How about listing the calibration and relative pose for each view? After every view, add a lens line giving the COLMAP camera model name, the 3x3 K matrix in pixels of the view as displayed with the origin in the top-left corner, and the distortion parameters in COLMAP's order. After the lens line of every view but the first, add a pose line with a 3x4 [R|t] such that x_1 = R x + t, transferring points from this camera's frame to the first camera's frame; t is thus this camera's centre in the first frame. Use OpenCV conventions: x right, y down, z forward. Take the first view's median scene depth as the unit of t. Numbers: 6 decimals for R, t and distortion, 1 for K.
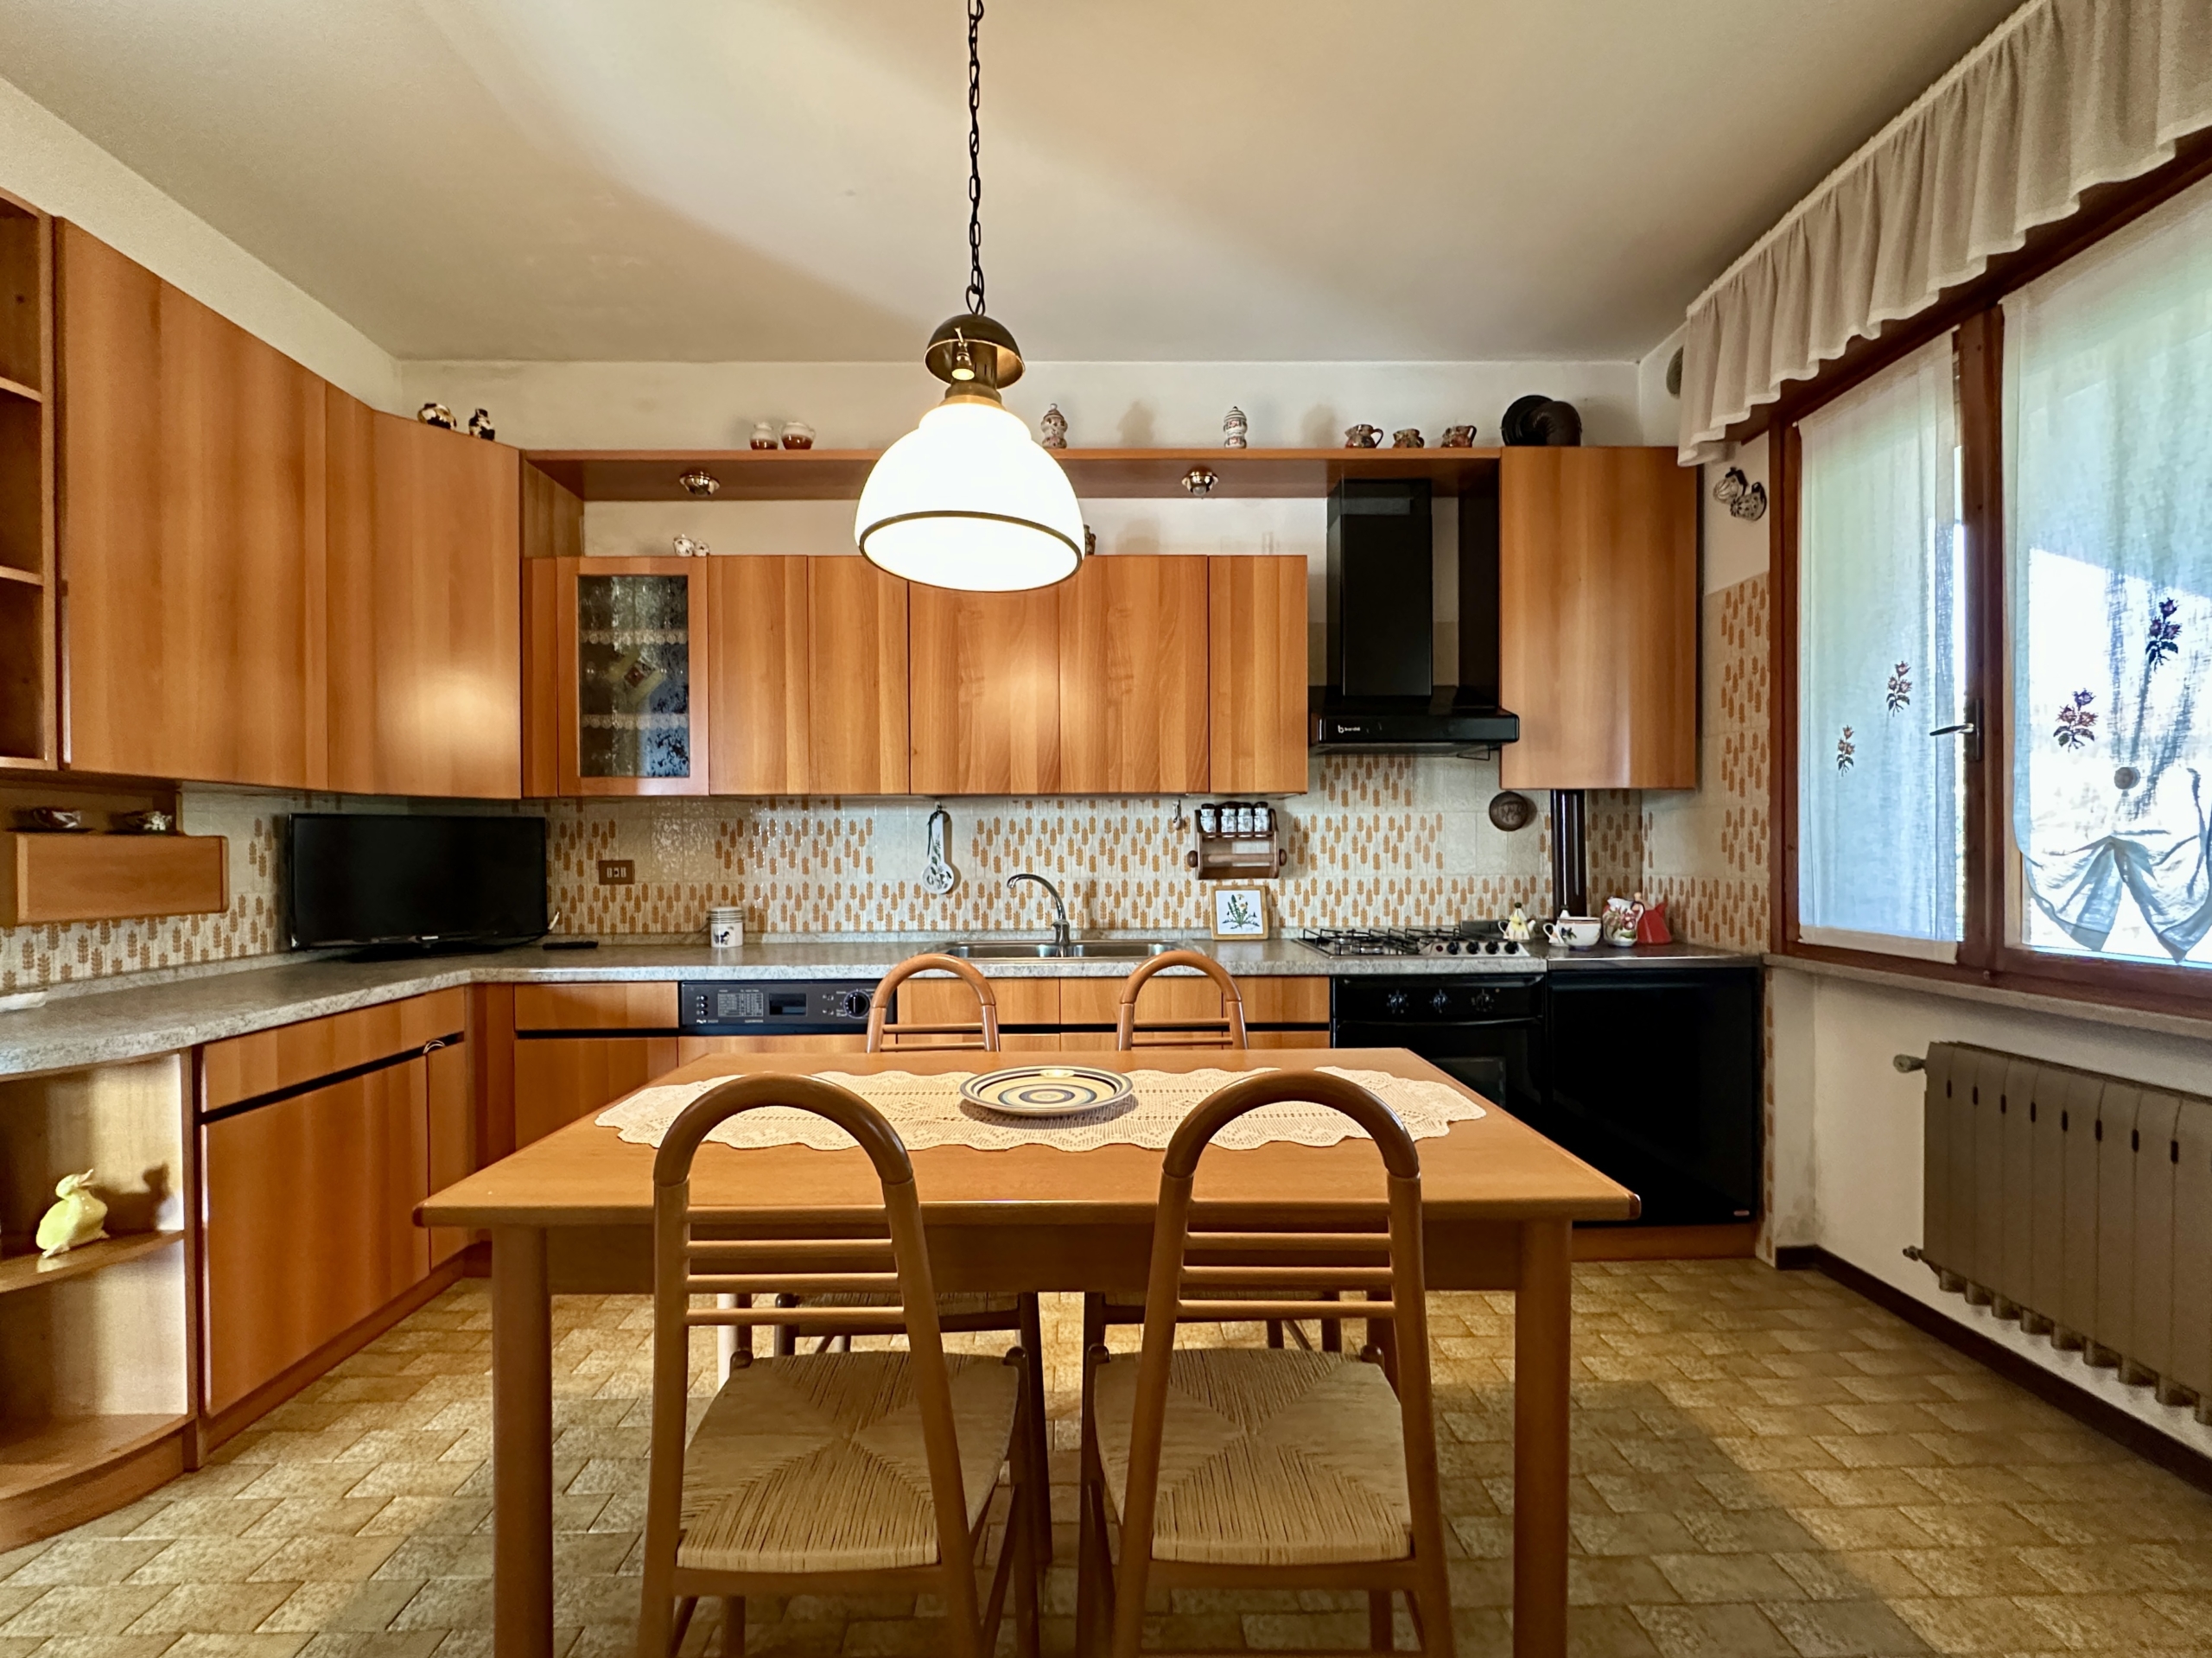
lens RADIAL K [[899.8, 0, 1103.2], [0, 899.8, 849.4], [0, 0, 1]] dist [-0.000355, -0.000013]
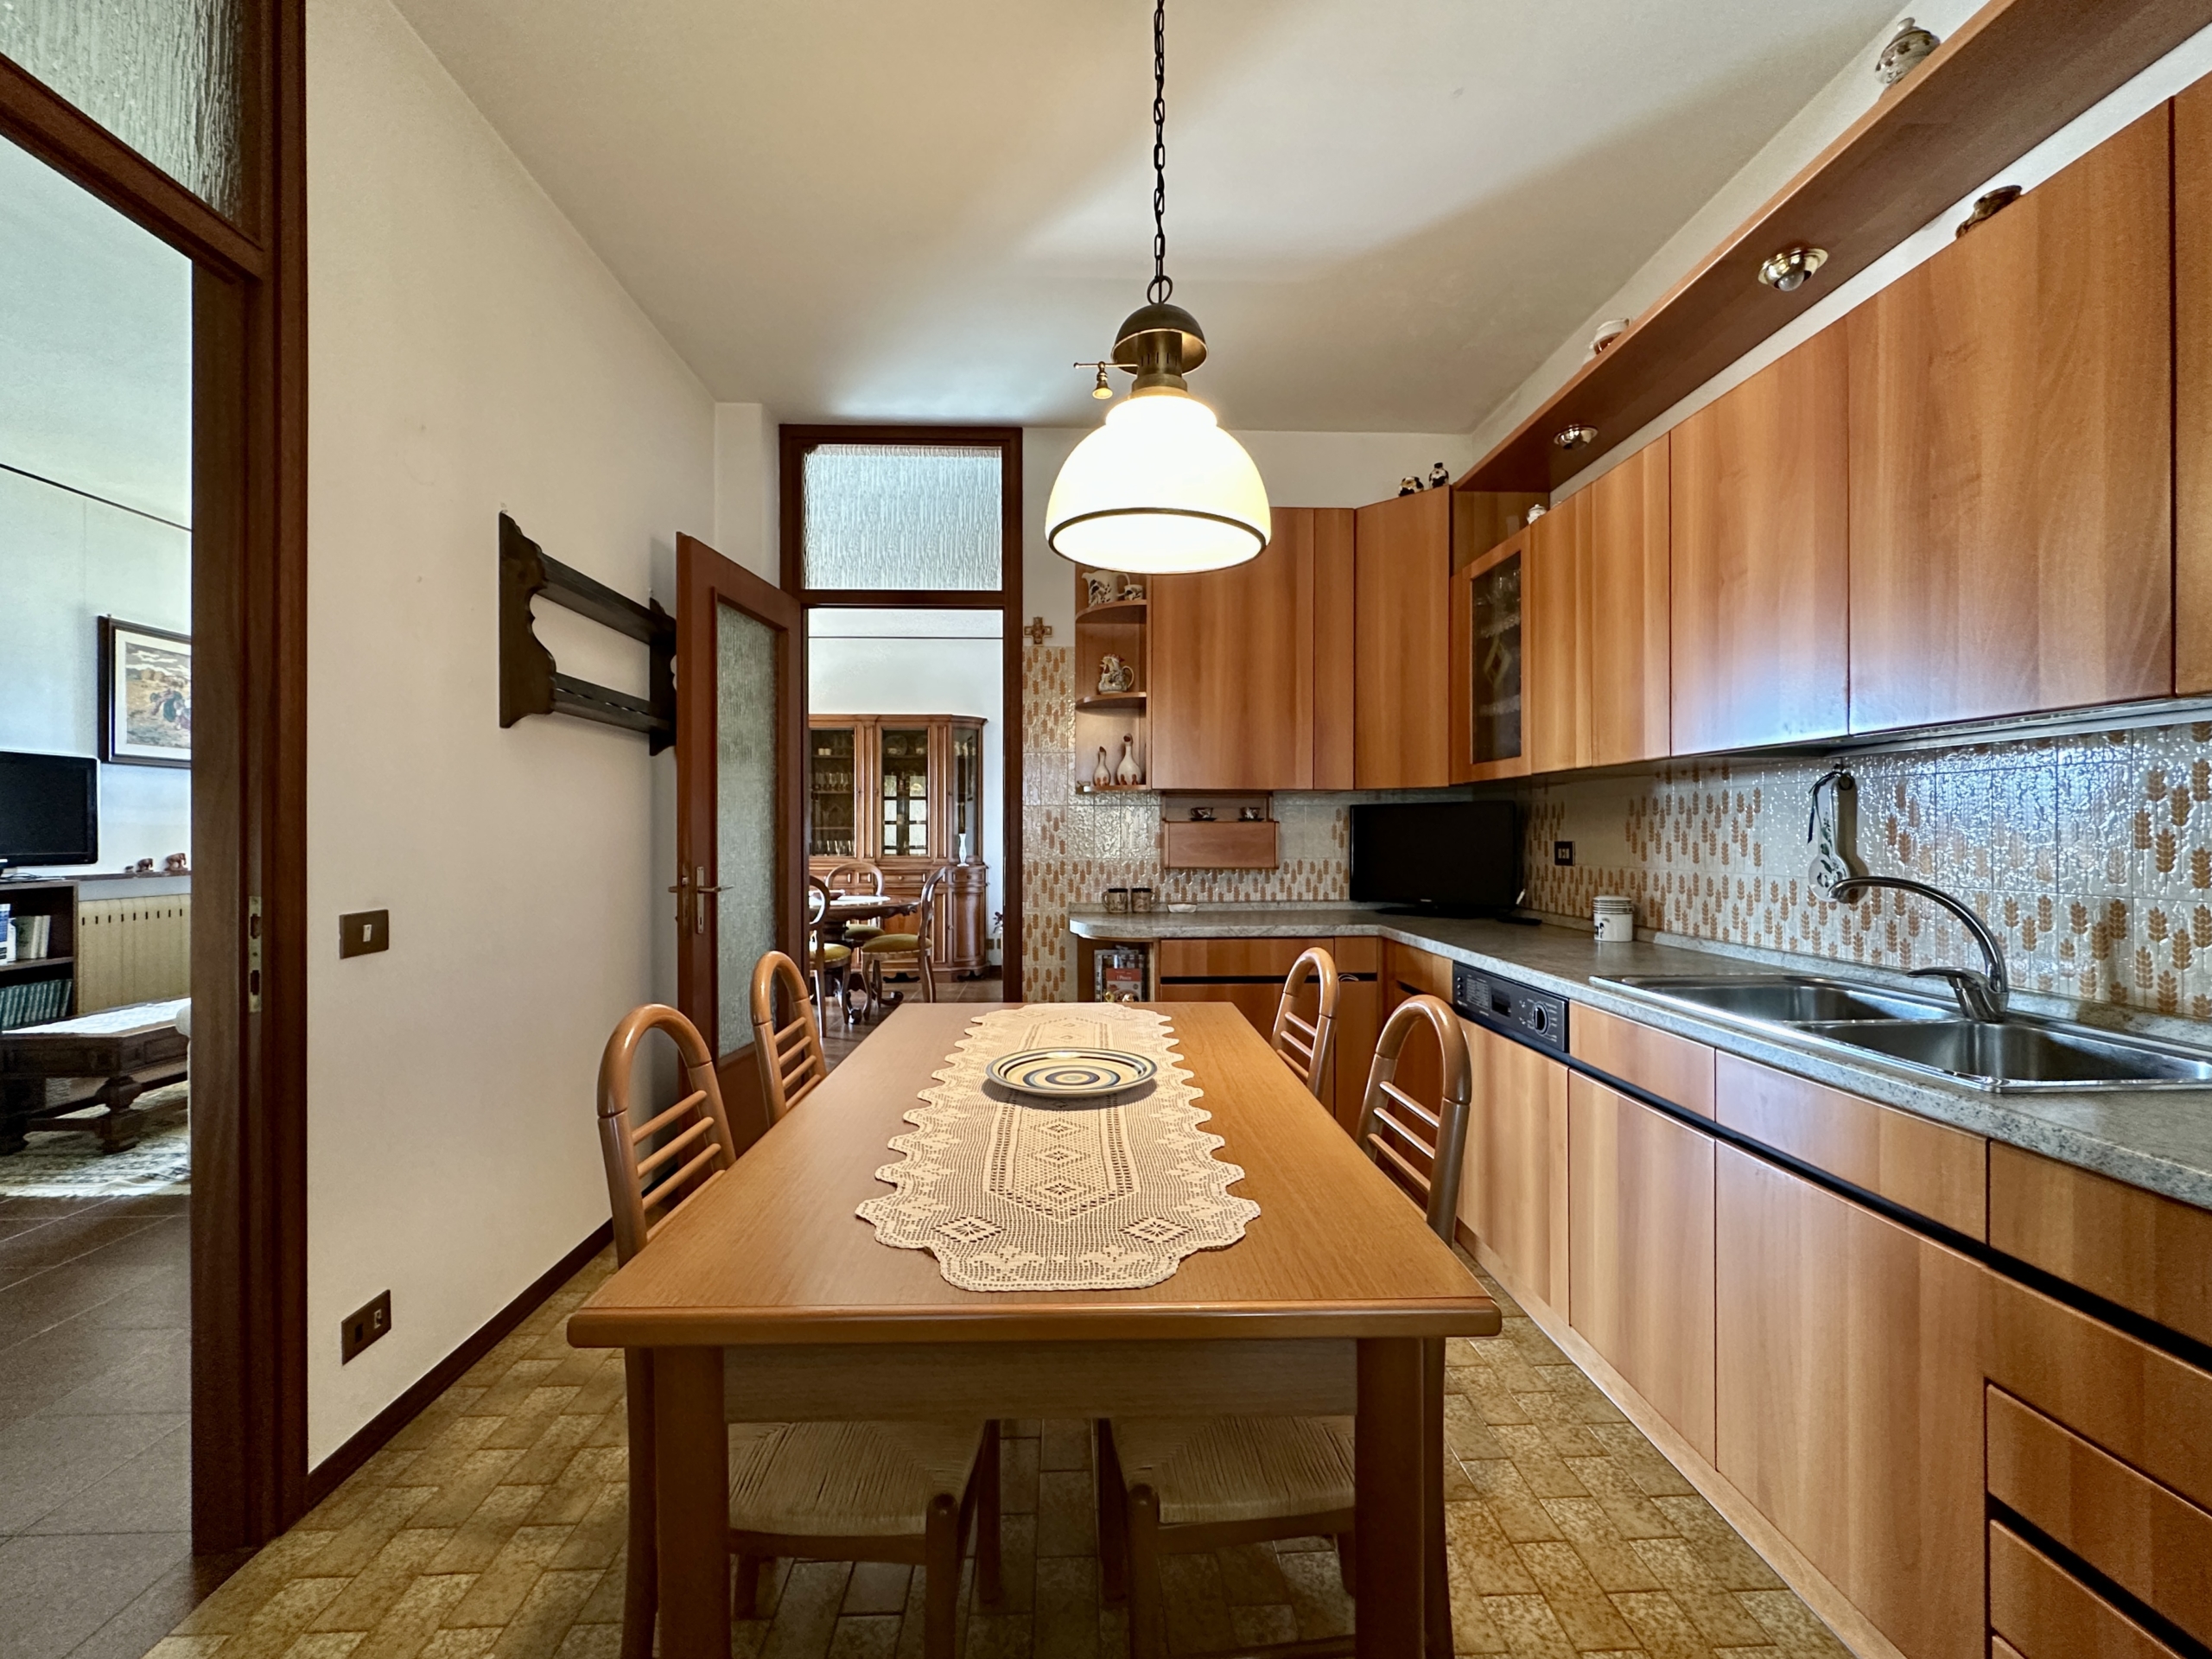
lens RADIAL K [[898.4, 0, 1103.7], [0, 898.4, 823.8], [0, 0, 1]] dist [-0.001102, -0.000164]
pose [[0.042169, -0.001955, -0.999109, 0.434217], [-0.000441, 0.999998, -0.001976, -0.005144], [0.999110, 0.000523, 0.042168, 0.452352]]
